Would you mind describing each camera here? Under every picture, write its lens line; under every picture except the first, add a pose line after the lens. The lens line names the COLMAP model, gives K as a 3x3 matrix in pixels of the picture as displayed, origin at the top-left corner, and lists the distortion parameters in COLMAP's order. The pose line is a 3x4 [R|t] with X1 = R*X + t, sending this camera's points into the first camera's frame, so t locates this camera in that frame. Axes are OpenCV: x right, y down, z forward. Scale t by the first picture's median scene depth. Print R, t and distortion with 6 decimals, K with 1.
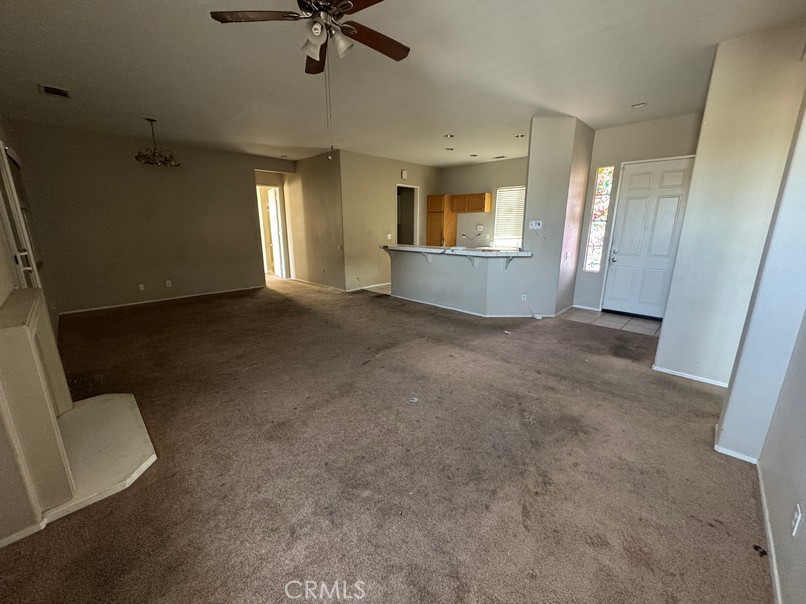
lens RADIAL K [[321.6, 0, 403.3], [0, 321.6, 299.5], [0, 0, 1]] dist [-0.001068, -0.000469]
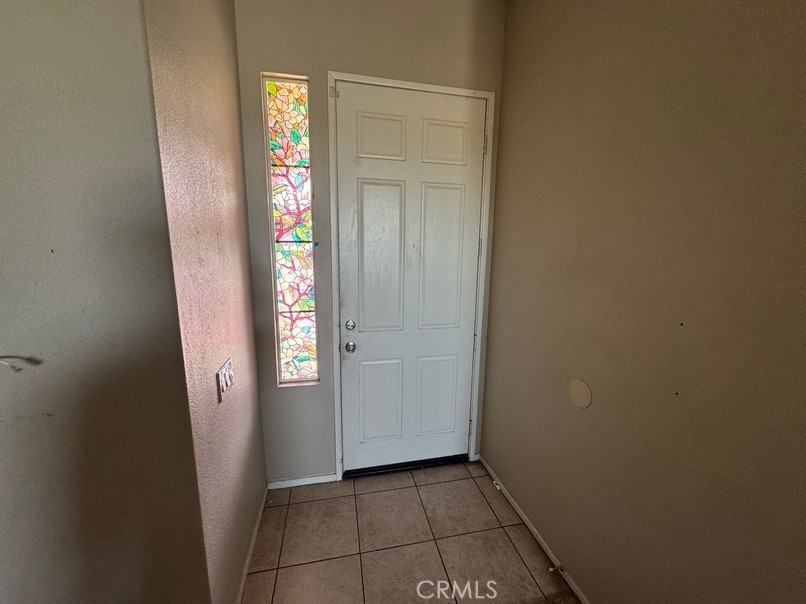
lens RADIAL K [[321.6, 0, 402.9], [0, 321.6, 299.3], [0, 0, 1]] dist [-0.001068, -0.000469]
pose [[0.546619, -0.137939, 0.825942, 0.385586], [0.183492, 0.982098, 0.042581, -0.179658], [-0.817030, 0.128279, 0.562144, 0.729585]]
